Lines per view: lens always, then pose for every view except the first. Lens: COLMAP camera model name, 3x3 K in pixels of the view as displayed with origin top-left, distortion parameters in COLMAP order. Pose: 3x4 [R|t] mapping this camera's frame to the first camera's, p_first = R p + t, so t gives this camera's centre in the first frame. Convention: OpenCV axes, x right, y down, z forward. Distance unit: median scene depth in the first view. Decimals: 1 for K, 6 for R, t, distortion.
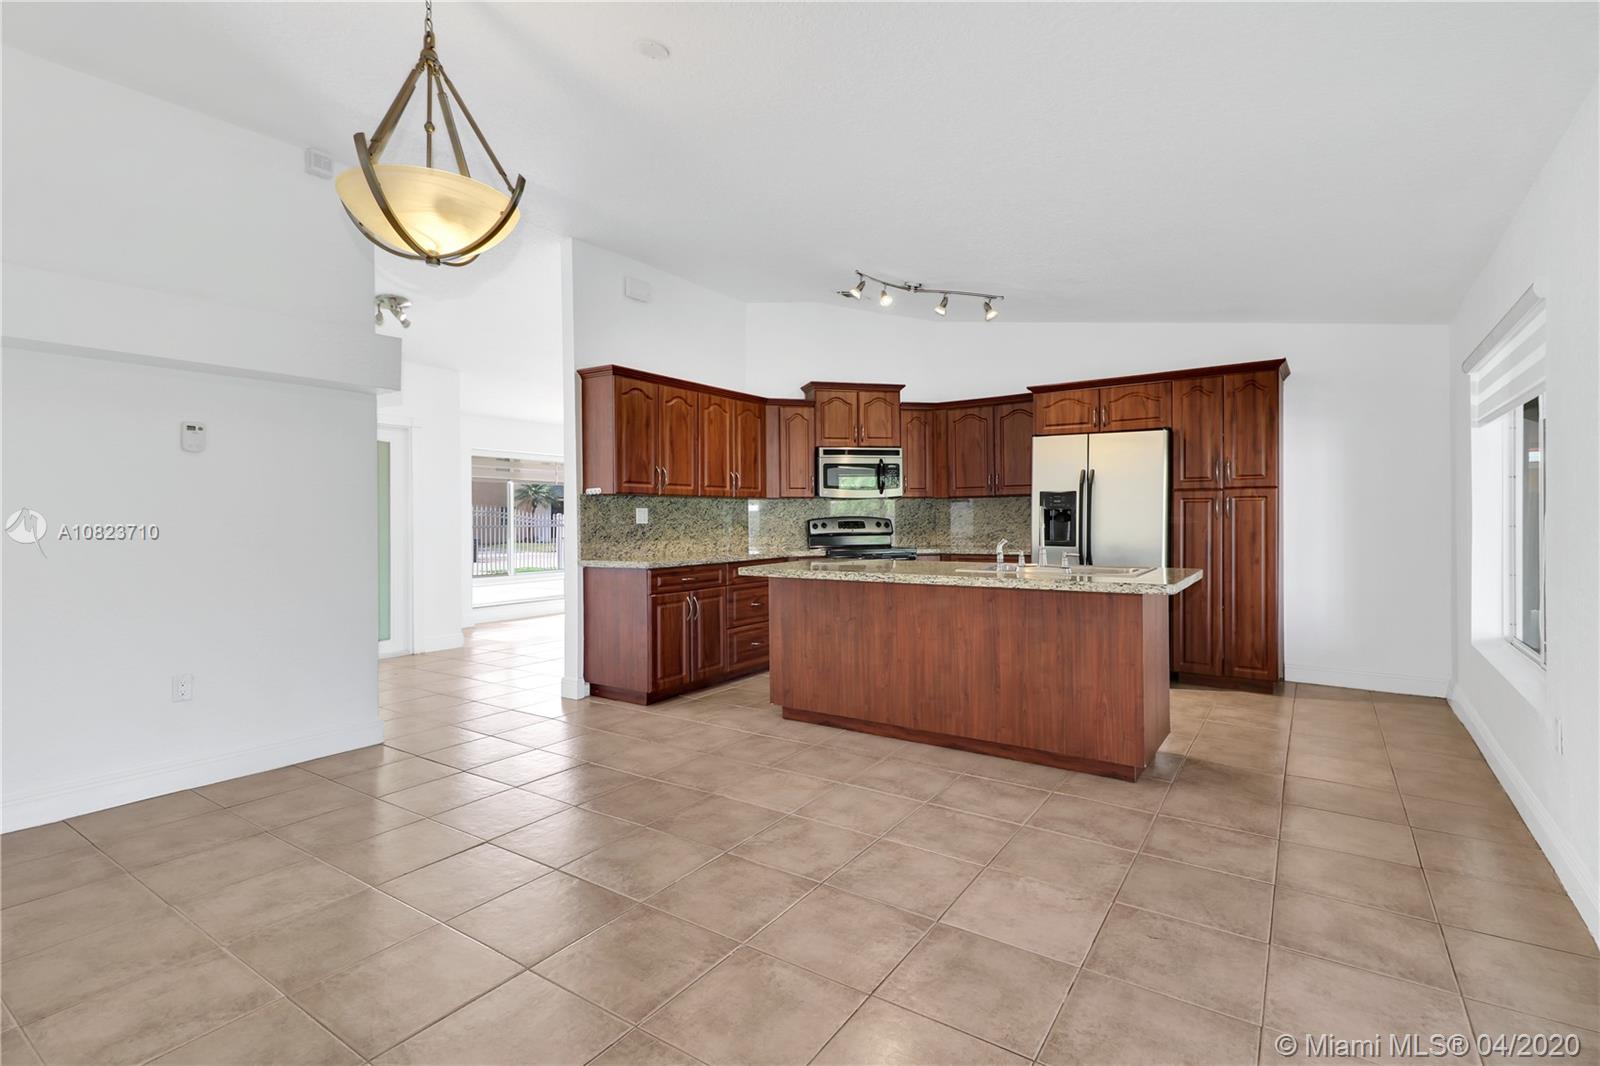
lens RADIAL K [[752.5, 0, 797.5], [0, 752.5, 523.3], [0, 0, 1]] dist [0.009262, -0.003070]
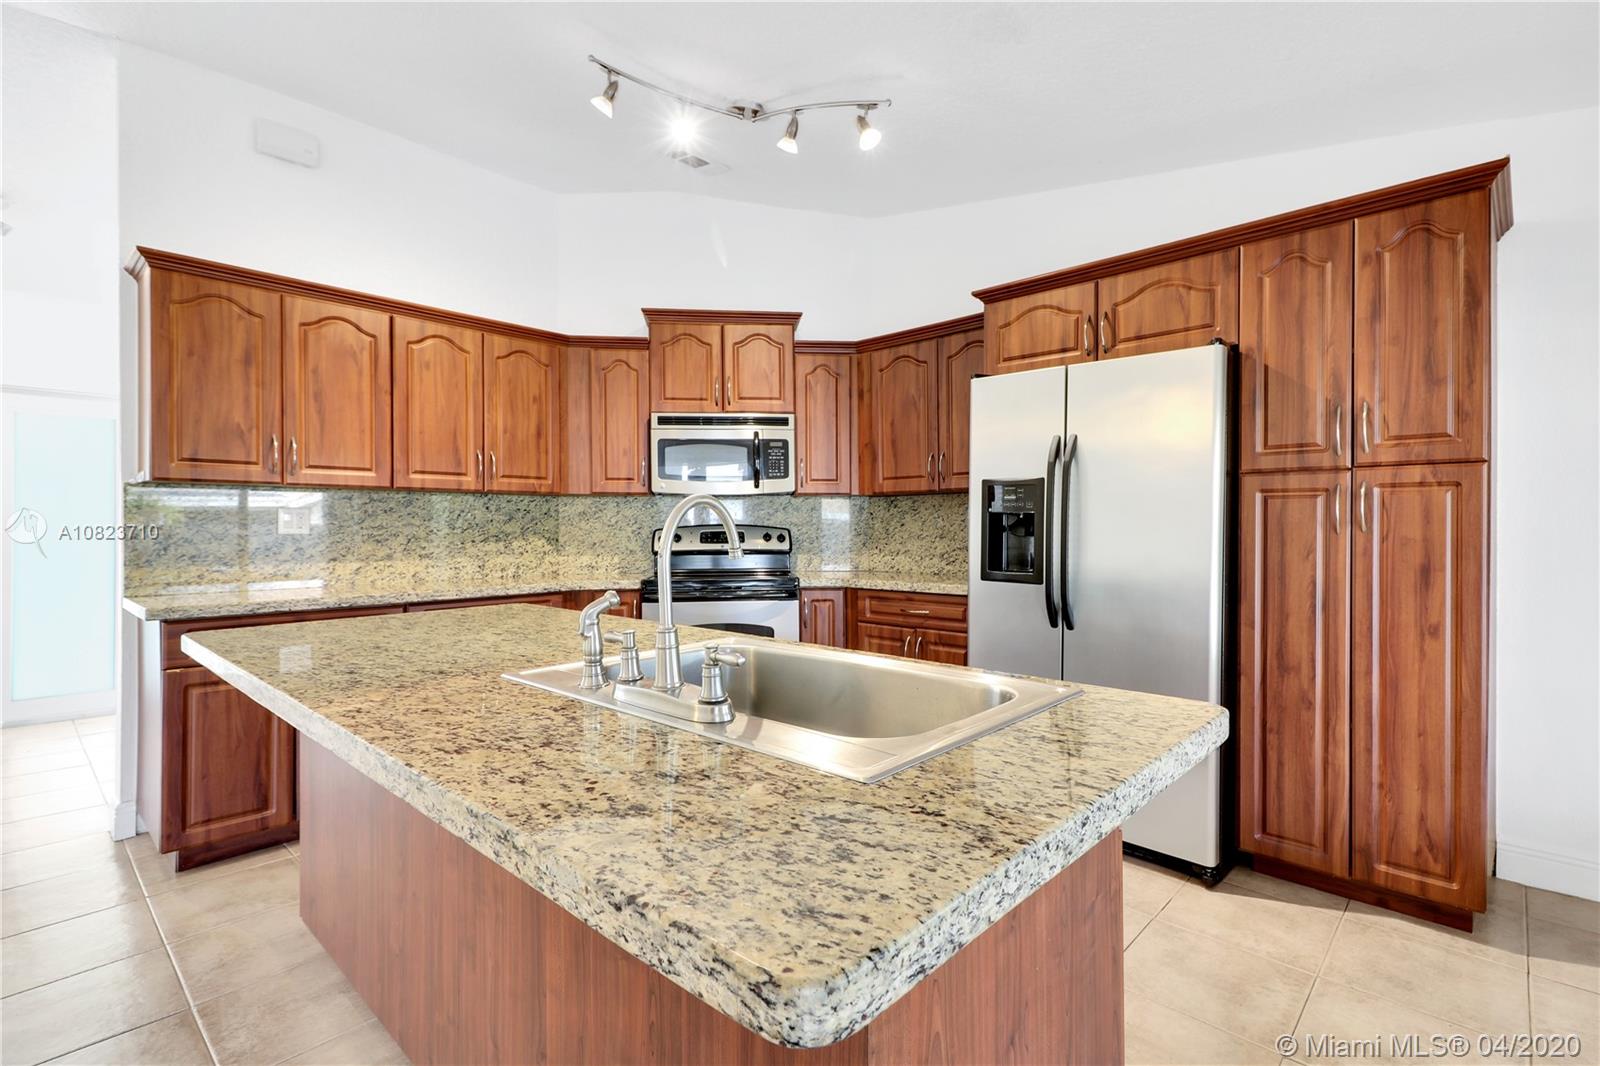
lens RADIAL K [[752.5, 0, 802.8], [0, 752.5, 529.0], [0, 0, 1]] dist [0.009262, -0.003070]
pose [[0.989591, 0.006685, -0.143750, 0.275461], [-0.007143, 0.999971, -0.002665, -0.004733], [0.143728, 0.003664, 0.989610, 0.457001]]
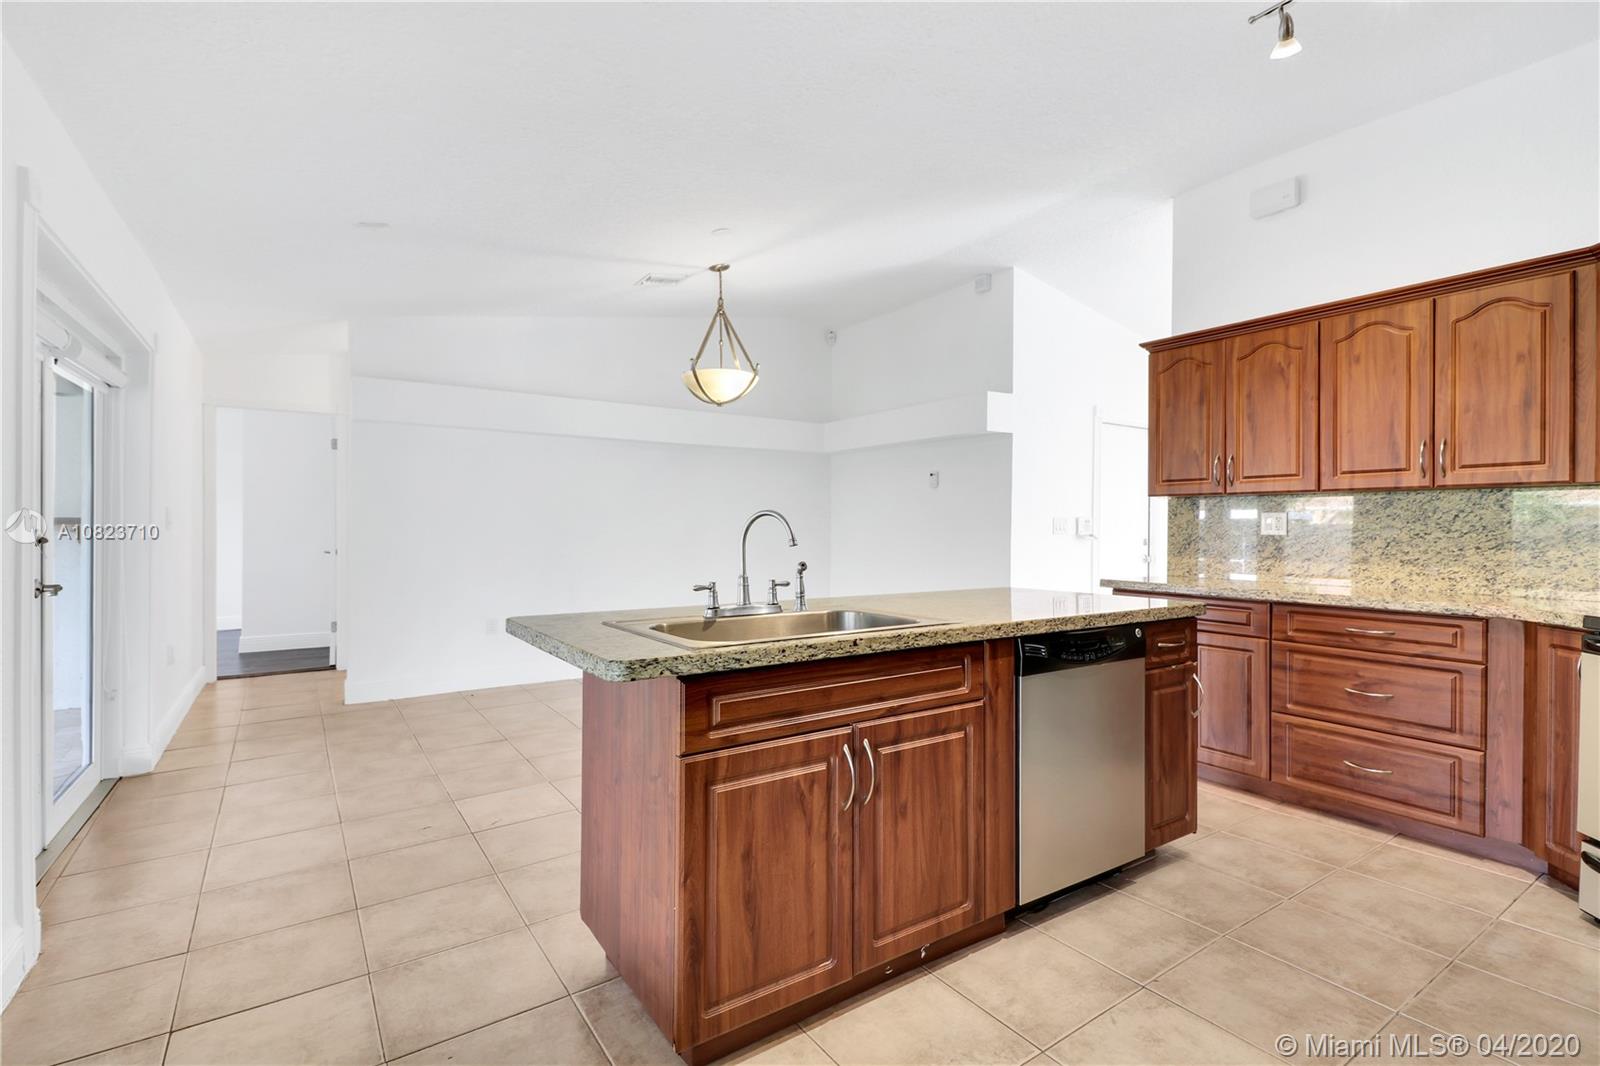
lens RADIAL K [[752.5, 0, 801.4], [0, 752.5, 532.4], [0, 0, 1]] dist [0.009262, -0.003070]
pose [[-0.361295, 0.007667, -0.932420, 0.587364], [-0.012352, 0.999839, 0.013007, -0.005725], [0.932370, 0.016217, -0.361142, 0.832832]]
